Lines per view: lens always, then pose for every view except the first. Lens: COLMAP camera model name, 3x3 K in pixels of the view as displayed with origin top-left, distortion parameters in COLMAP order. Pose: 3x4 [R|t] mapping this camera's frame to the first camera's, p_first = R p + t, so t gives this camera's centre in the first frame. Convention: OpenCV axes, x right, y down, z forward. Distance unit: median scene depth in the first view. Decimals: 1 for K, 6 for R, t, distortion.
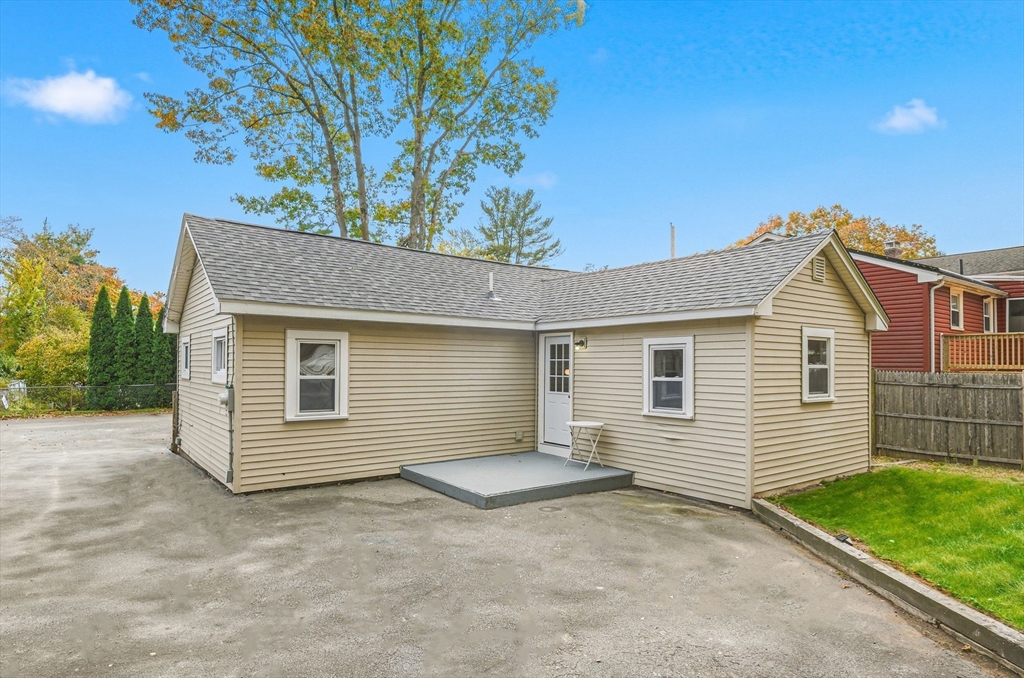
lens RADIAL K [[570.1, 0, 492.2], [0, 570.1, 356.0], [0, 0, 1]] dist [0.015684, -0.000468]
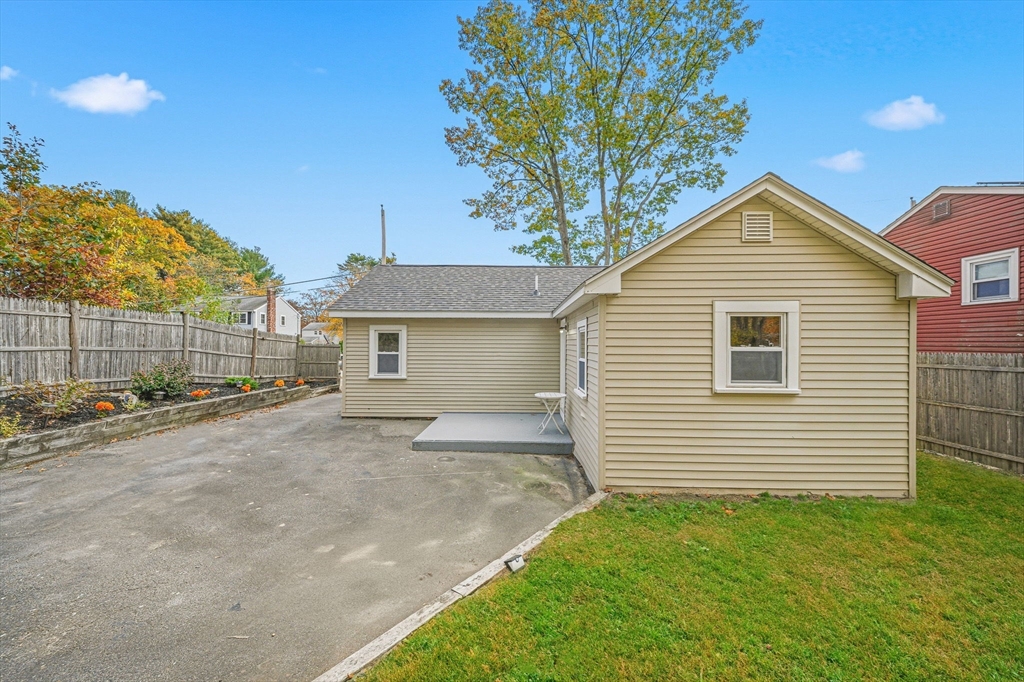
lens RADIAL K [[359.2, 0, 510.9], [0, 359.2, 341.9], [0, 0, 1]] dist [0.012175, -0.009617]
pose [[0.786934, -0.003770, -0.617026, 0.608857], [0.011241, 0.999903, 0.008228, 0.000195], [0.616935, -0.013410, 0.786900, 0.389733]]
